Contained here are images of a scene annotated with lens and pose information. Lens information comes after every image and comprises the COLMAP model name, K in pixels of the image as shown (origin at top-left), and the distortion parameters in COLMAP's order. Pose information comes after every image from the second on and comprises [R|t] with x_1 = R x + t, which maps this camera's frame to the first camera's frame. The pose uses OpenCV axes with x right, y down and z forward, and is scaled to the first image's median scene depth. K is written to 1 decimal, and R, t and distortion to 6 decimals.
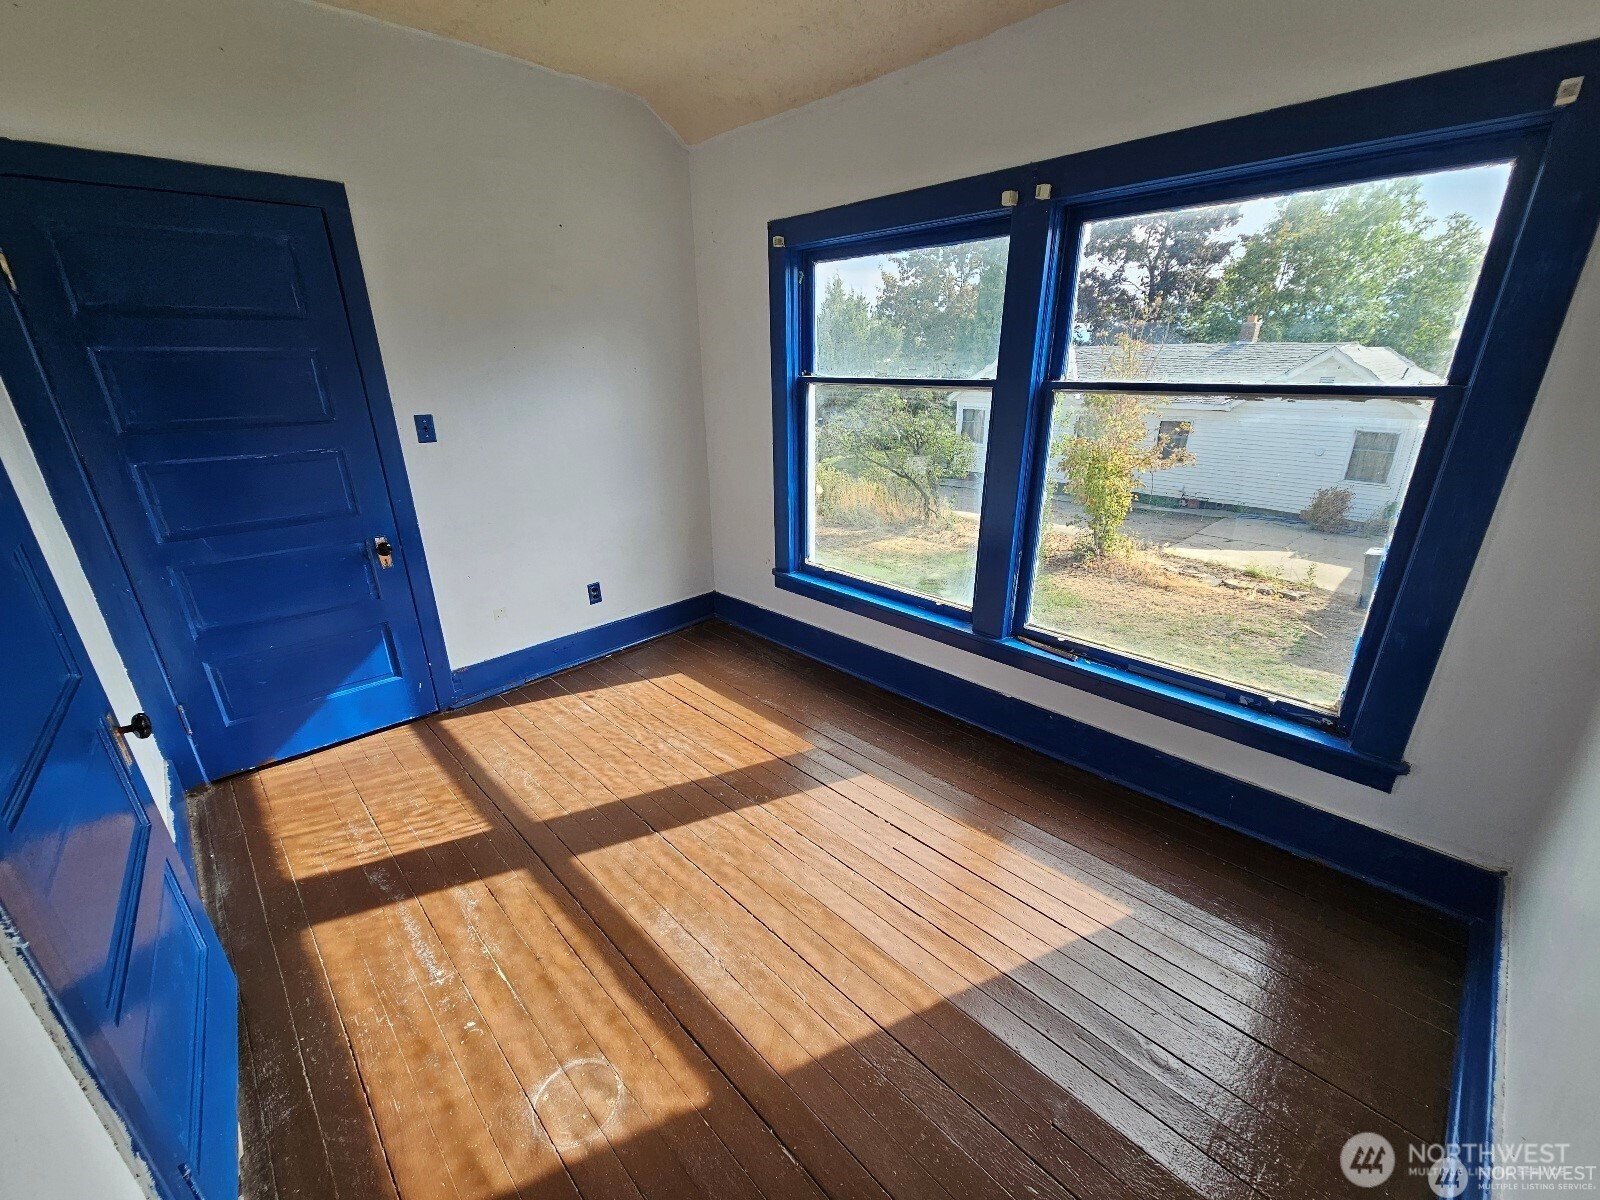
lens RADIAL K [[655.1, 0, 805.5], [0, 655.1, 602.3], [0, 0, 1]] dist [0.001703, -0.000136]
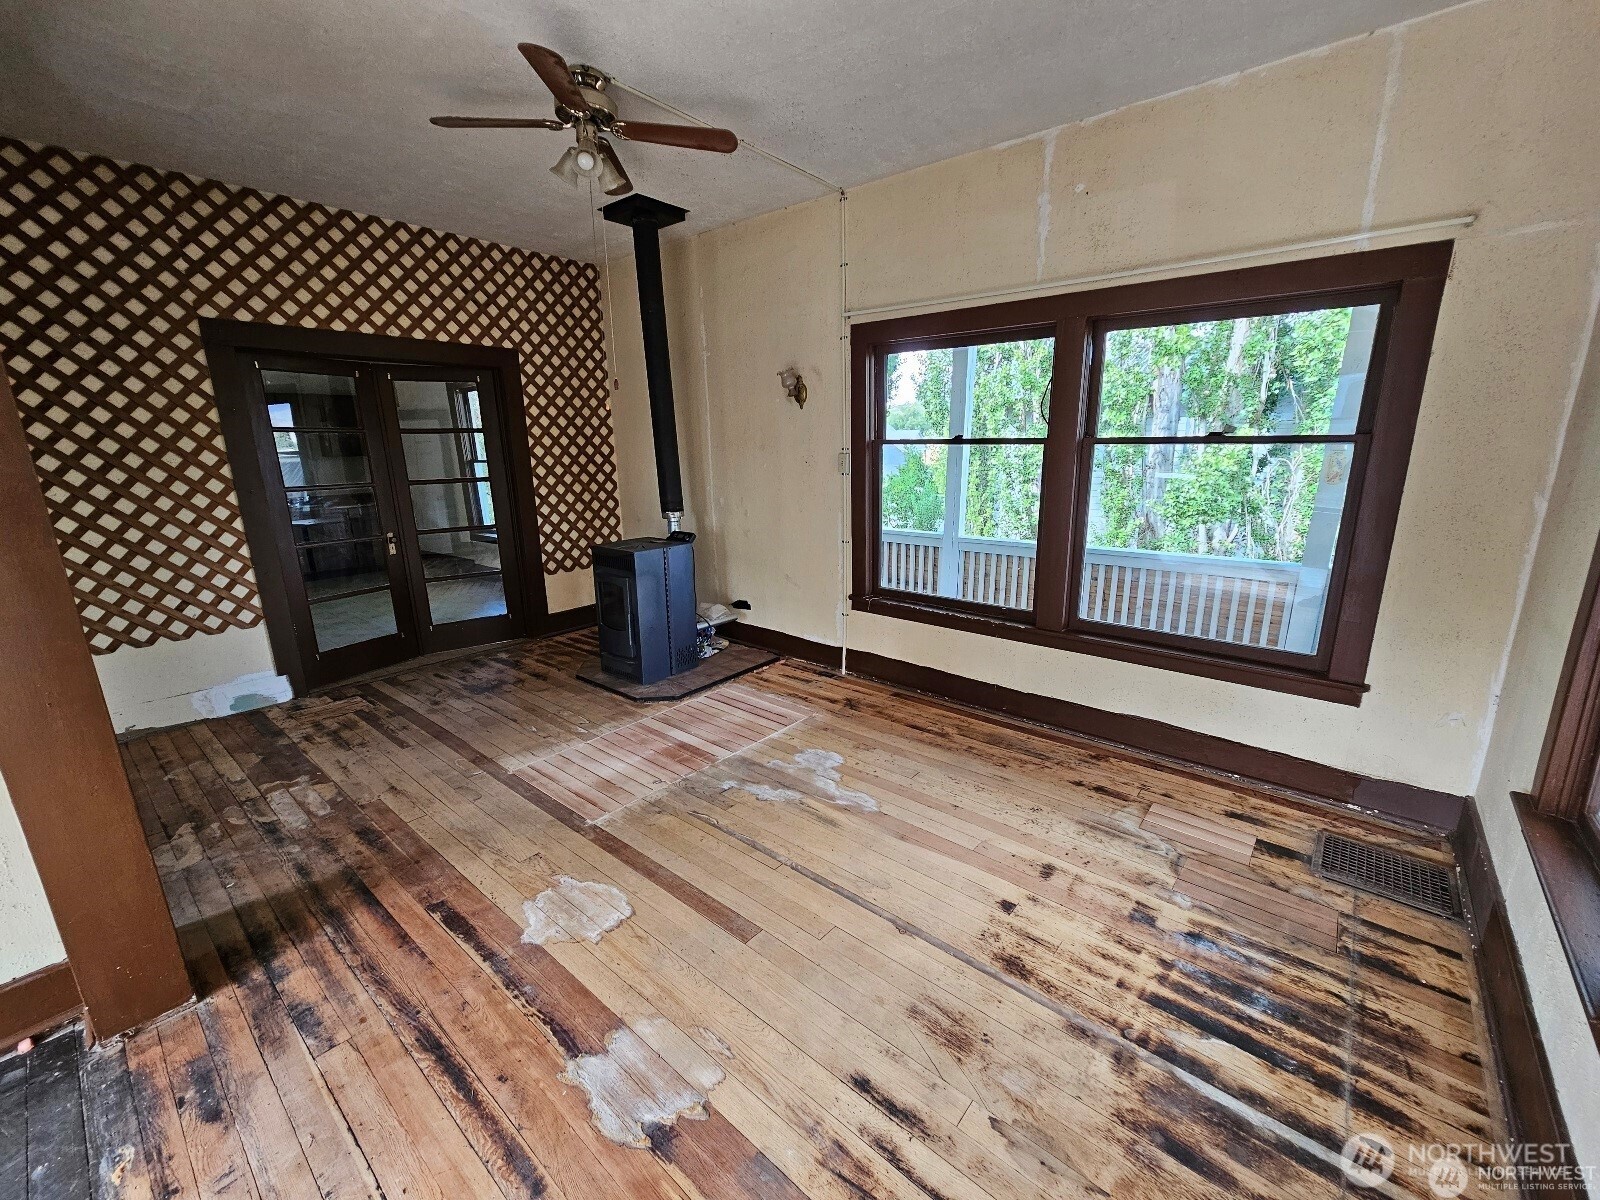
lens RADIAL K [[655.1, 0, 805.5], [0, 655.1, 602.3], [0, 0, 1]] dist [0.001703, -0.000136]
pose [[0.995282, -0.027905, 0.092921, -0.415906], [0.037717, 0.993696, -0.105570, 0.153289], [-0.089389, 0.108577, 0.990061, -0.325328]]
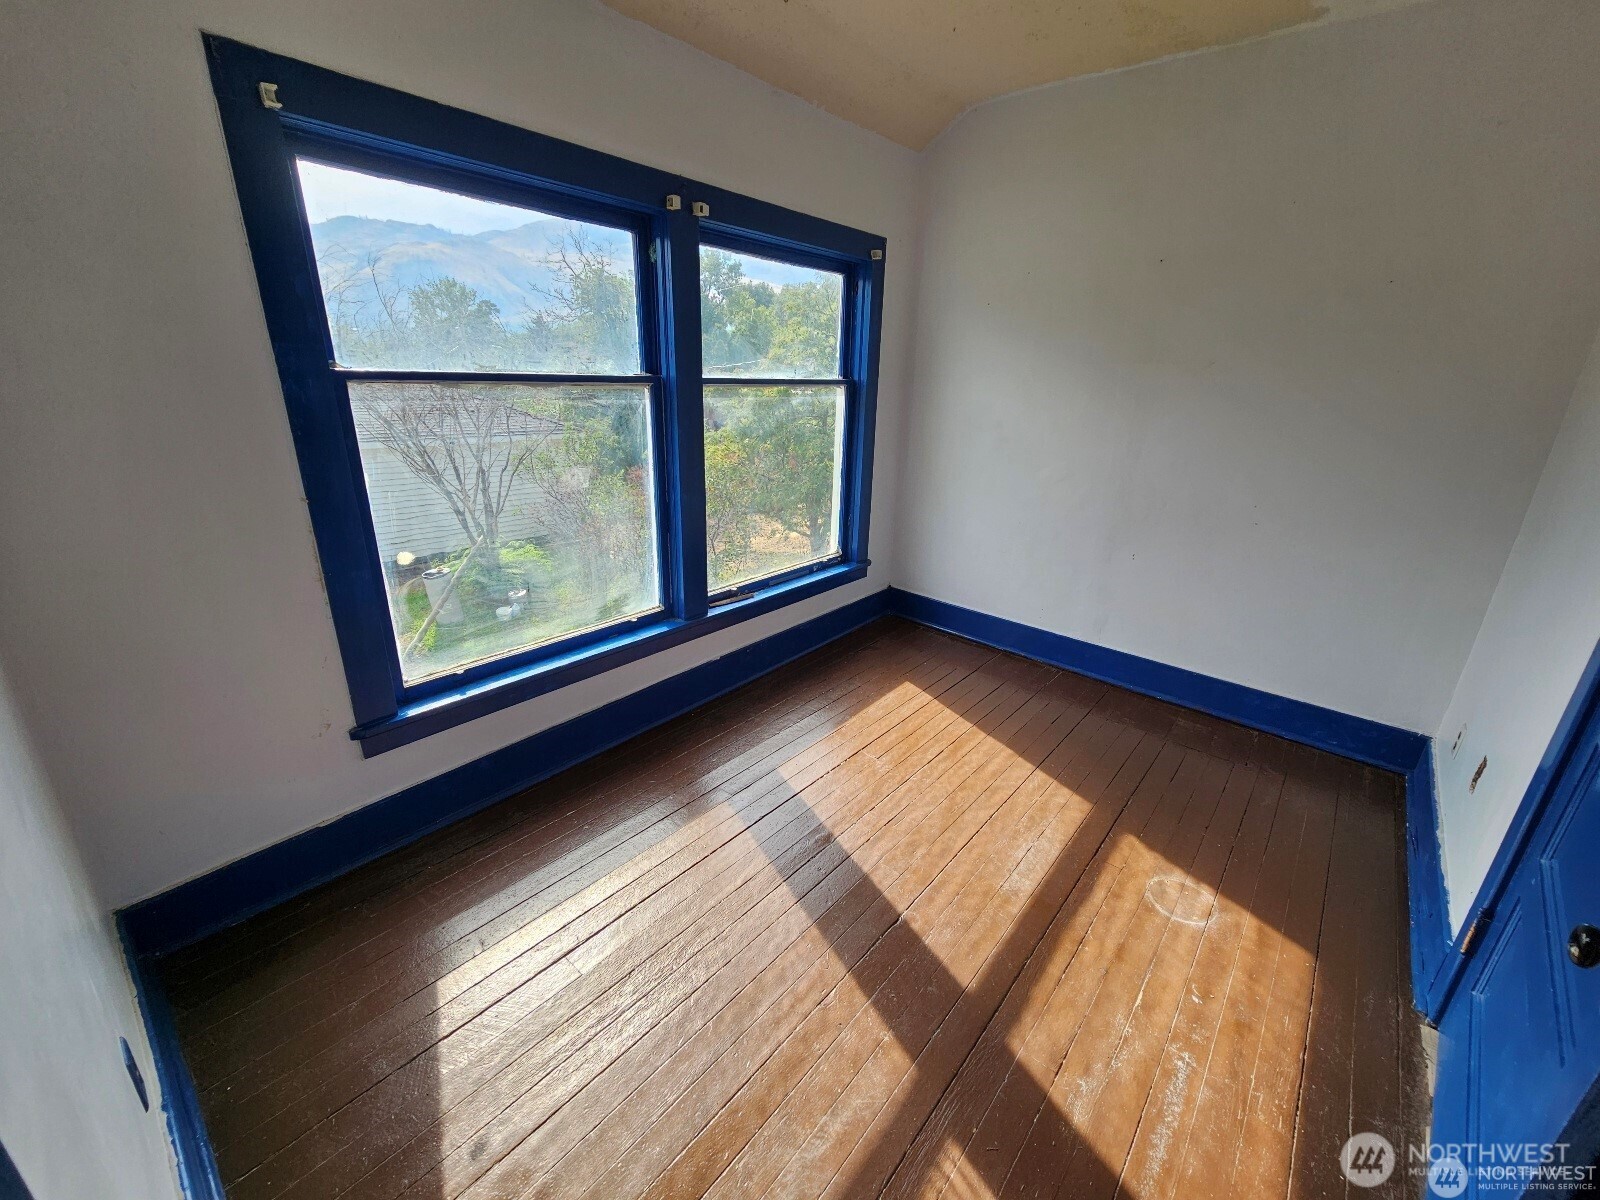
lens RADIAL K [[655.1, 0, 805.5], [0, 655.1, 602.3], [0, 0, 1]] dist [0.001703, -0.000136]
pose [[-0.092728, -0.322891, 0.941883, -0.947688], [0.321965, 0.885415, 0.335230, -0.349508], [-0.942200, 0.334339, 0.021857, 1.041733]]
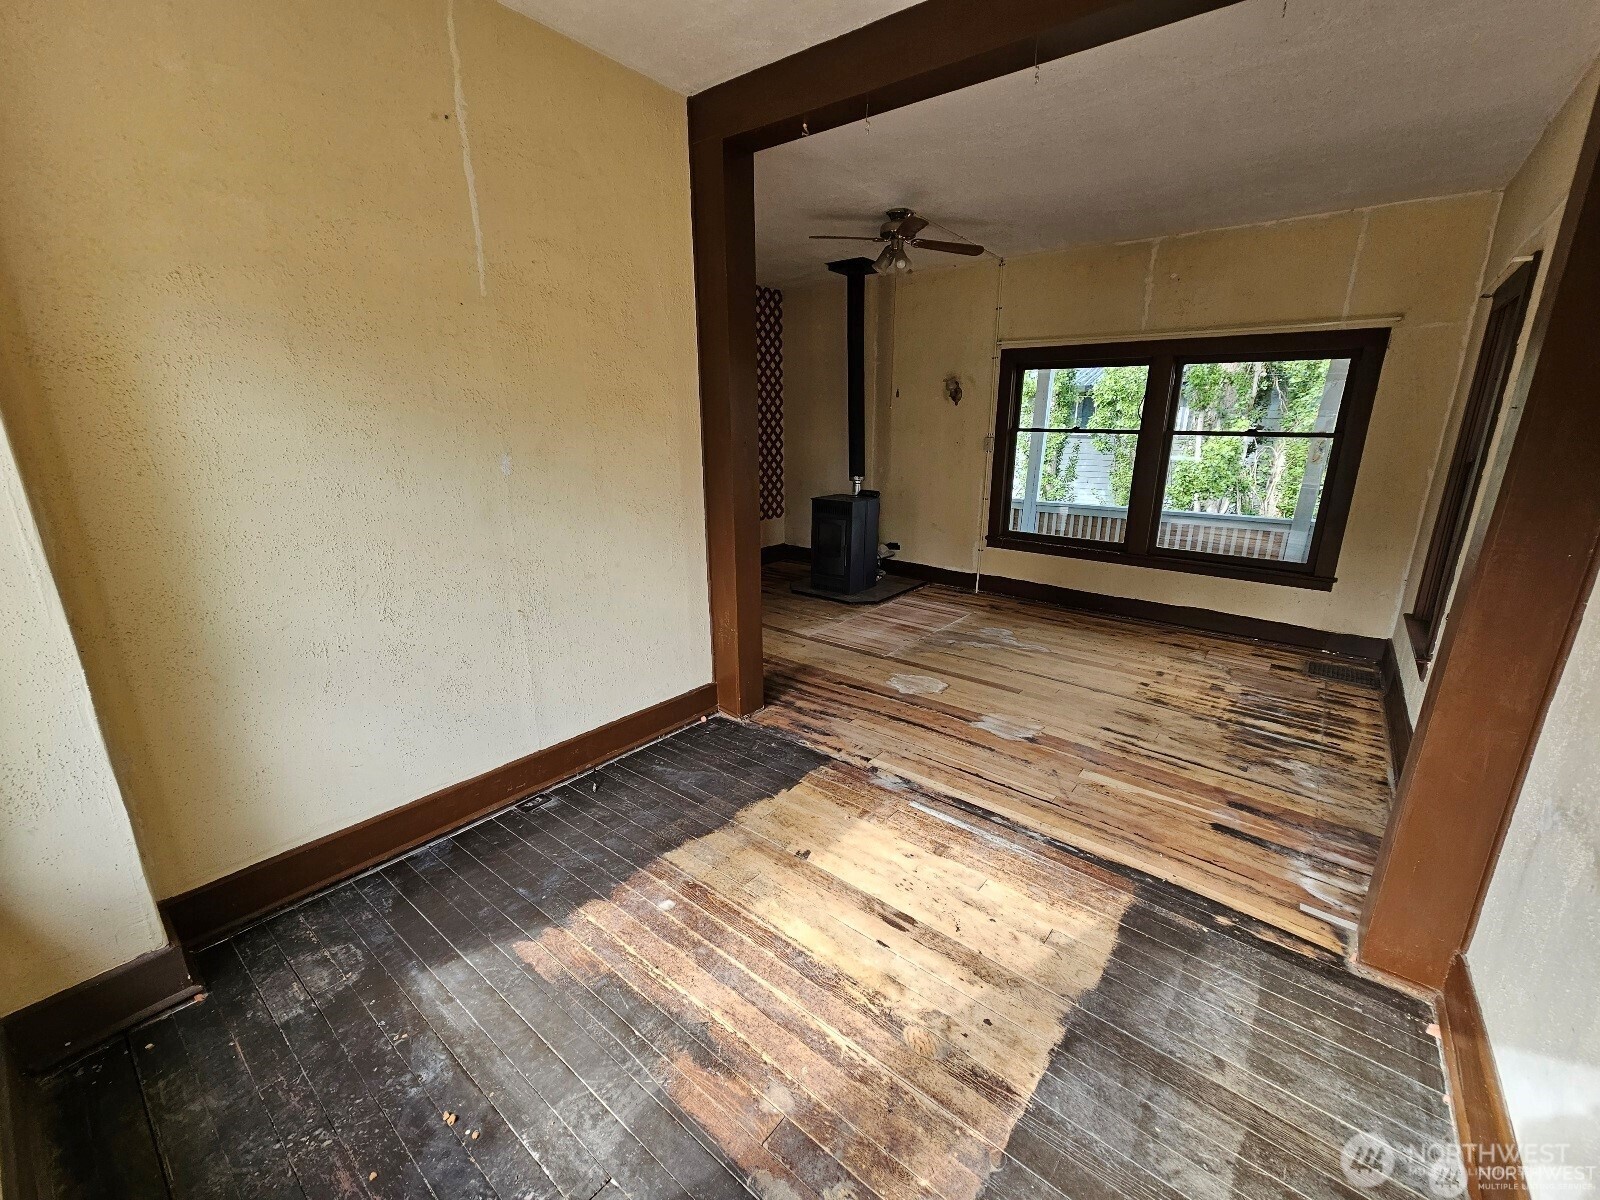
lens RADIAL K [[654.5, 0, 803.3], [0, 654.5, 603.3], [0, 0, 1]] dist [-0.000177, -0.000430]
pose [[0.992413, -0.020567, 0.121213, -1.283563], [0.029539, 0.996917, -0.072687, 0.415396], [-0.119344, 0.075716, 0.989962, -1.122653]]
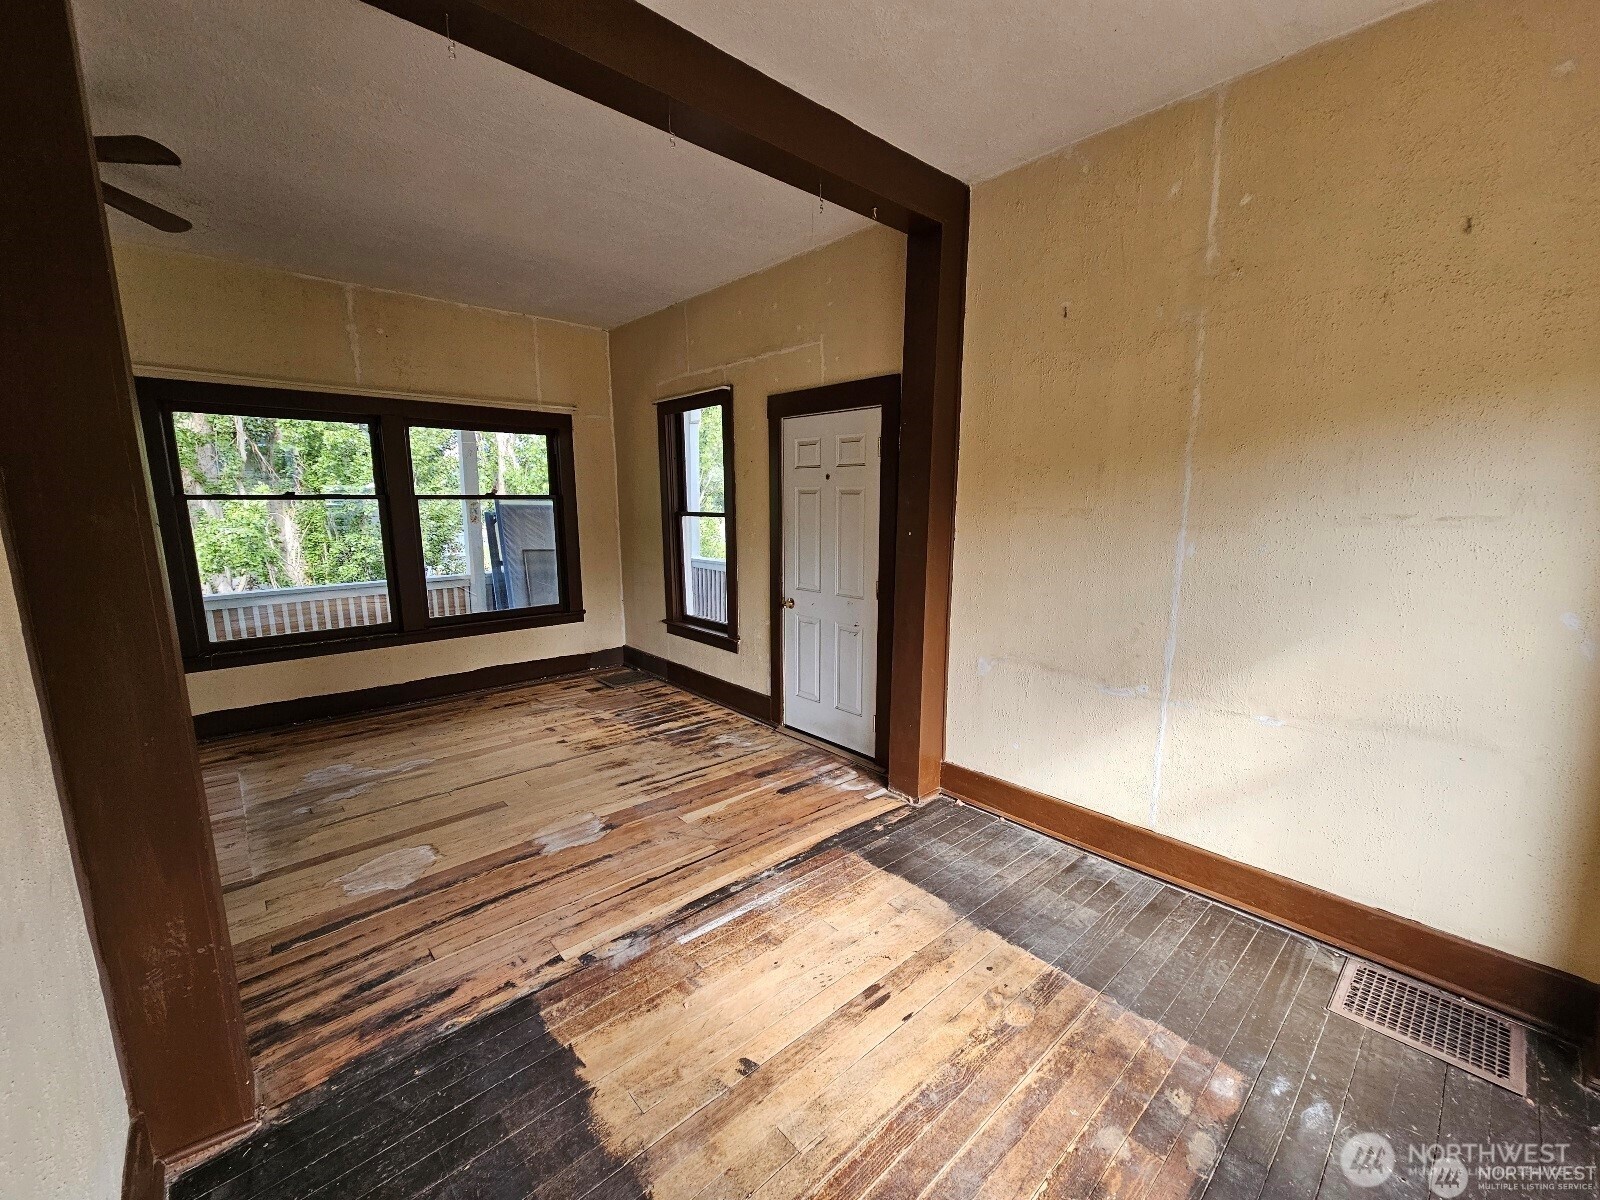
lens RADIAL K [[655.1, 0, 805.5], [0, 655.1, 602.3], [0, 0, 1]] dist [0.001703, -0.000136]
pose [[0.035390, -0.160681, 0.986372, -1.899844], [0.338432, 0.930600, 0.139453, 0.120479], [-0.940325, 0.328885, 0.087313, -0.257500]]
